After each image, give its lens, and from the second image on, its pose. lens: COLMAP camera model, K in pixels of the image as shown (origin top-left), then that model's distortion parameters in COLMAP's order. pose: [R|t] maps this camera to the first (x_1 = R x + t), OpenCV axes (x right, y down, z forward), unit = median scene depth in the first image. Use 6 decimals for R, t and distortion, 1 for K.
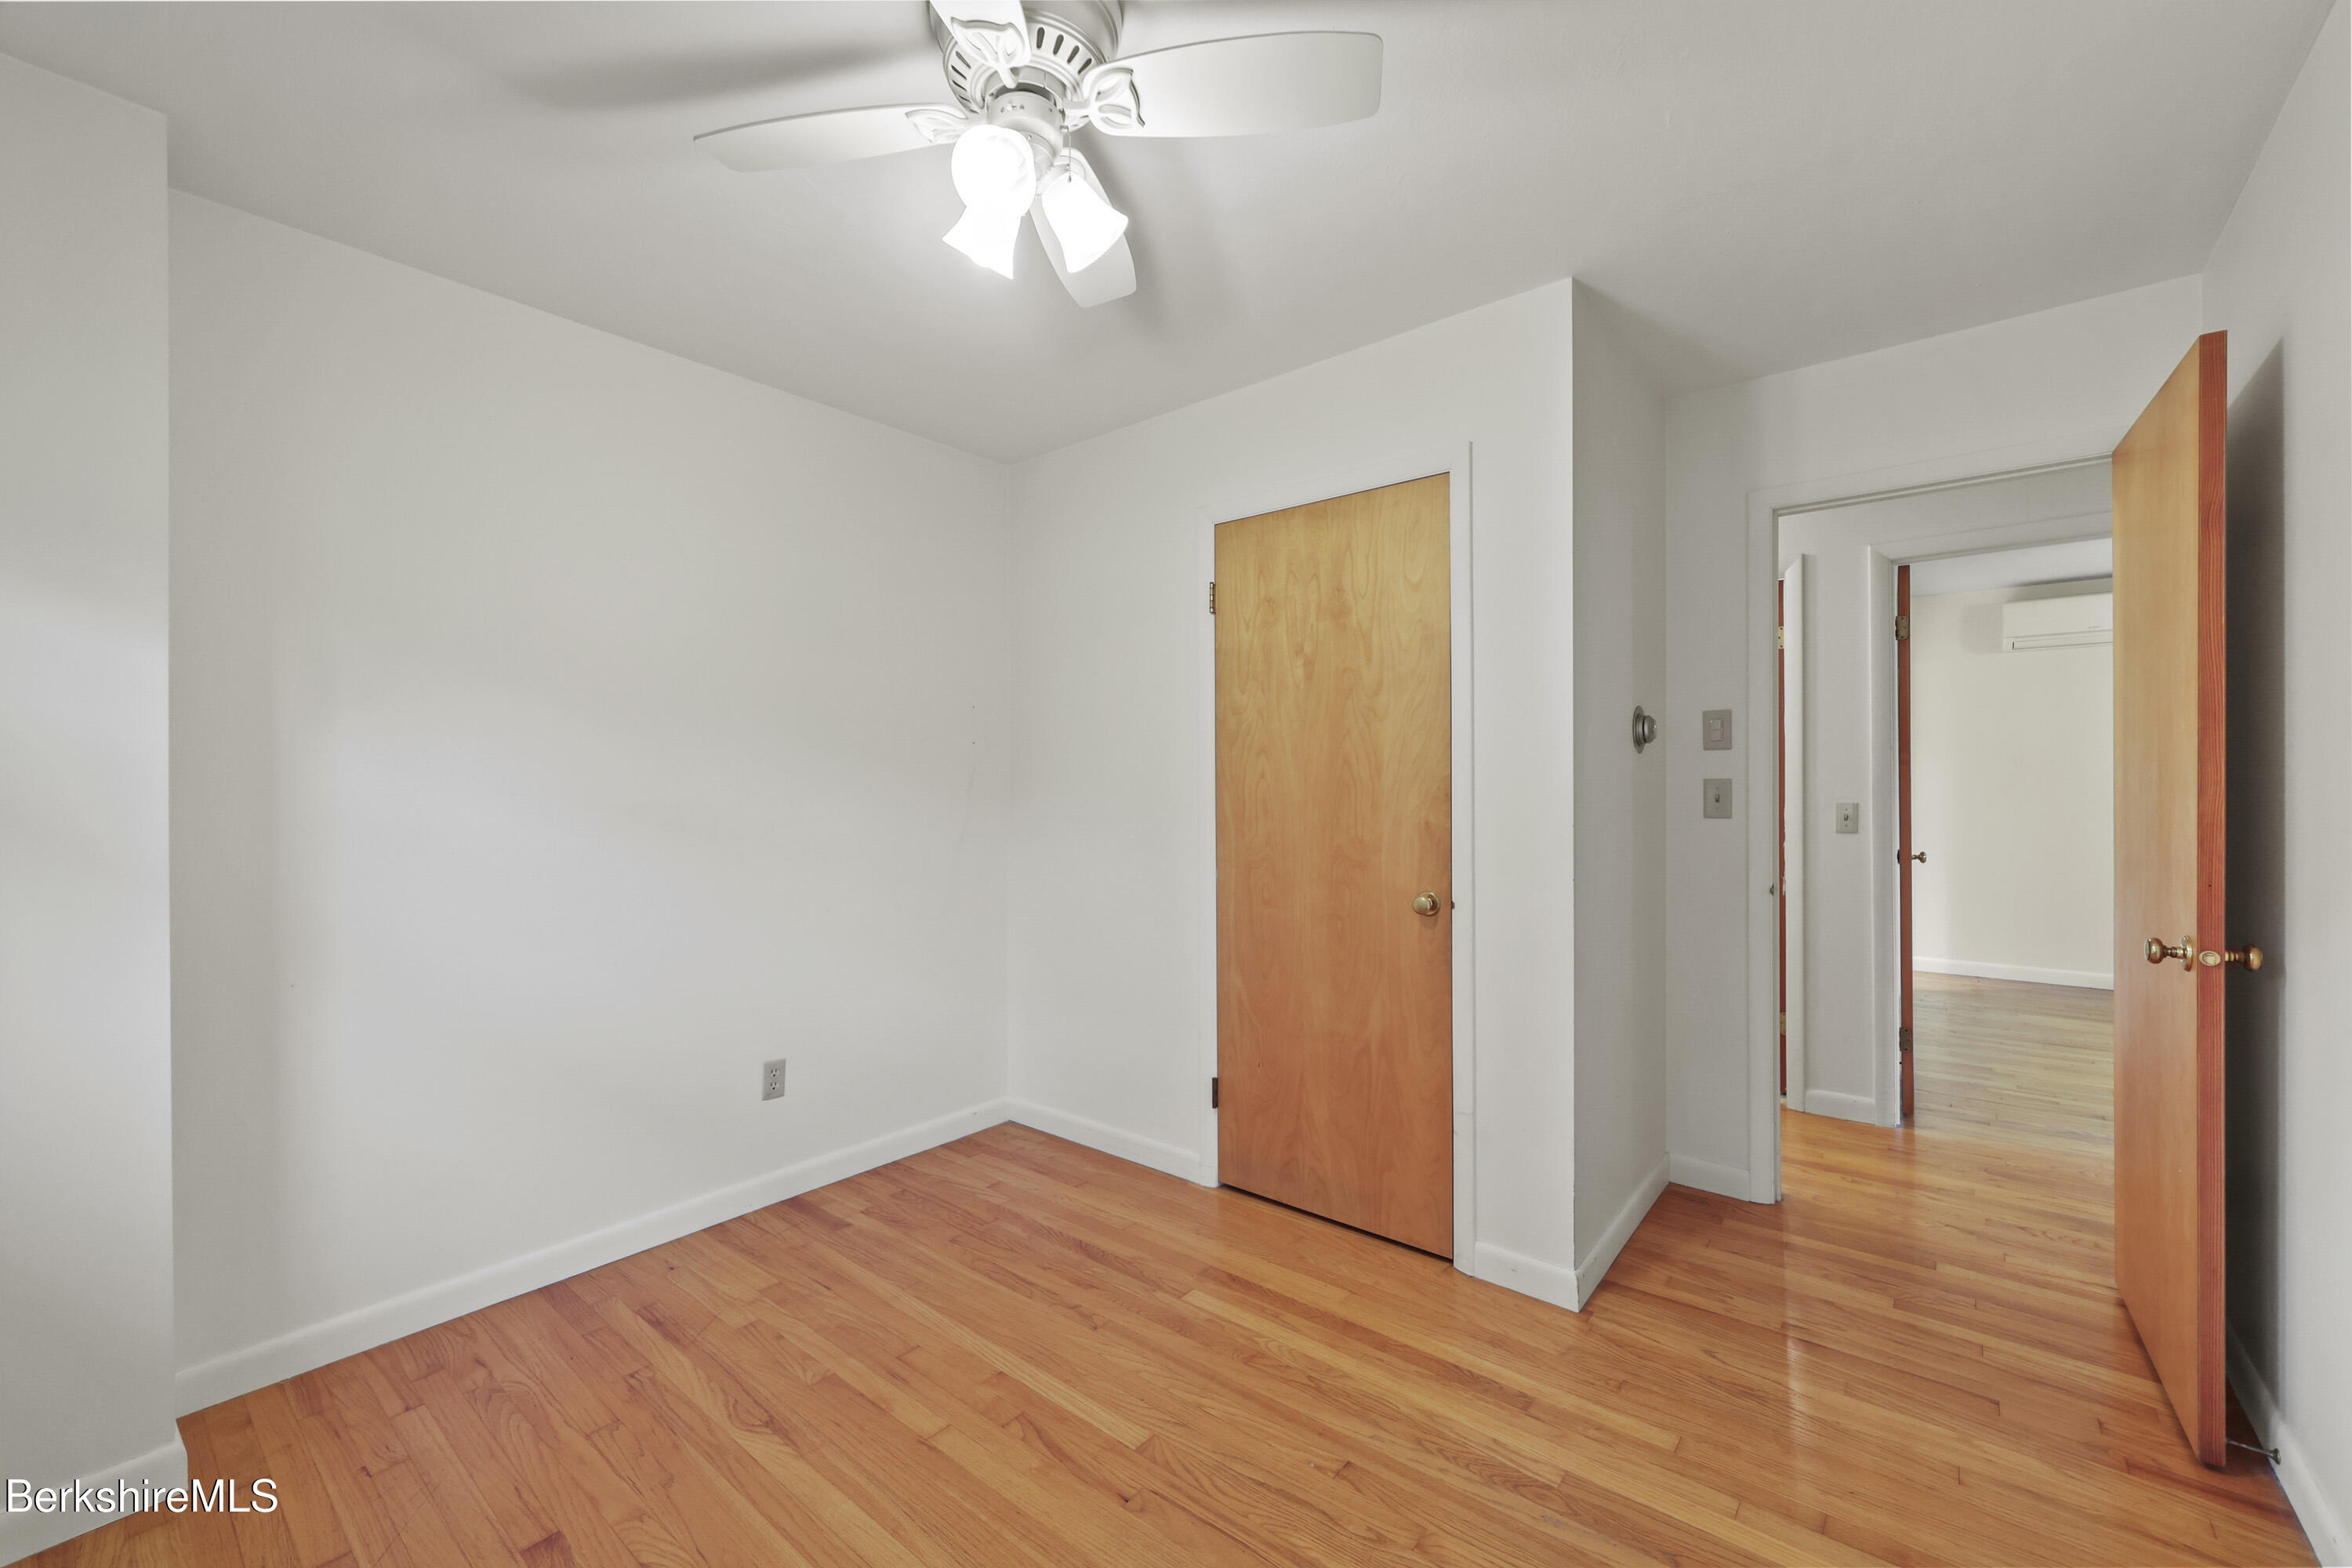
lens RADIAL K [[961.0, 0, 1167.1], [0, 961.0, 789.7], [0, 0, 1]] dist [0.006307, 0.000301]
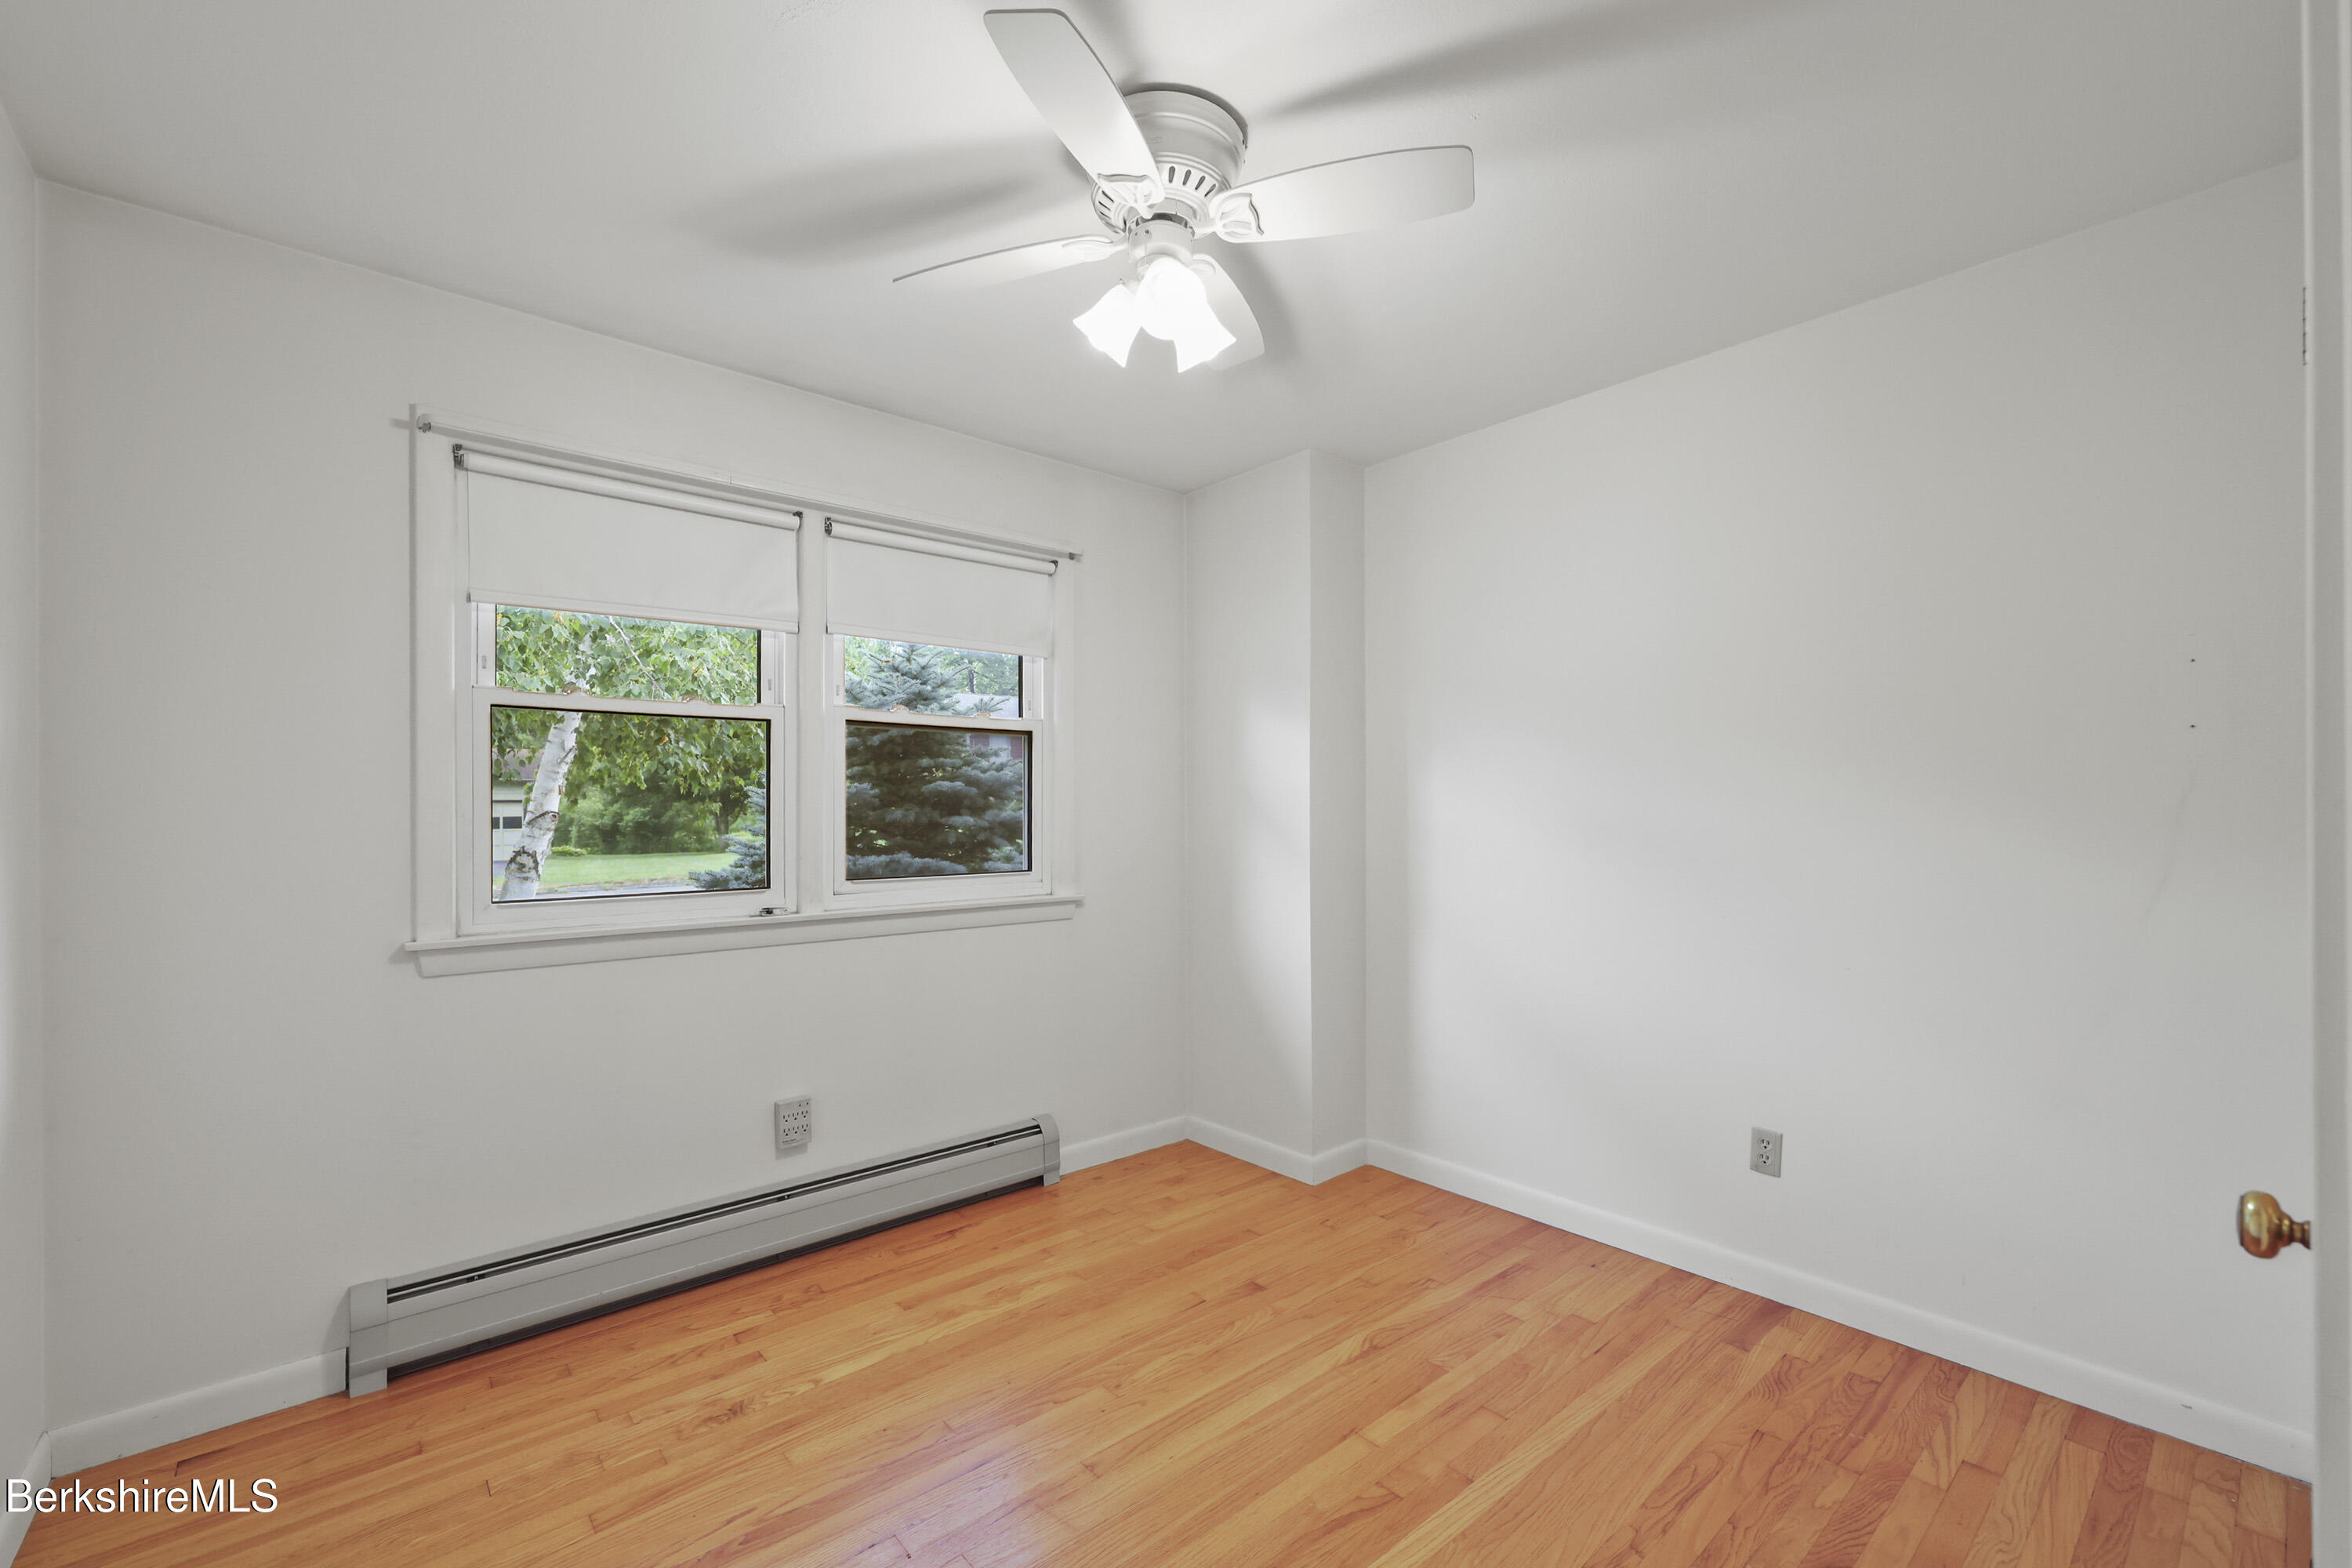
lens RADIAL K [[961.0, 0, 1169.4], [0, 961.0, 792.2], [0, 0, 1]] dist [0.006307, 0.000301]
pose [[-0.163619, -0.012887, -0.986439, 0.688216], [0.001006, 0.999912, -0.013230, -0.012009], [0.986523, -0.003157, -0.163591, 0.801106]]
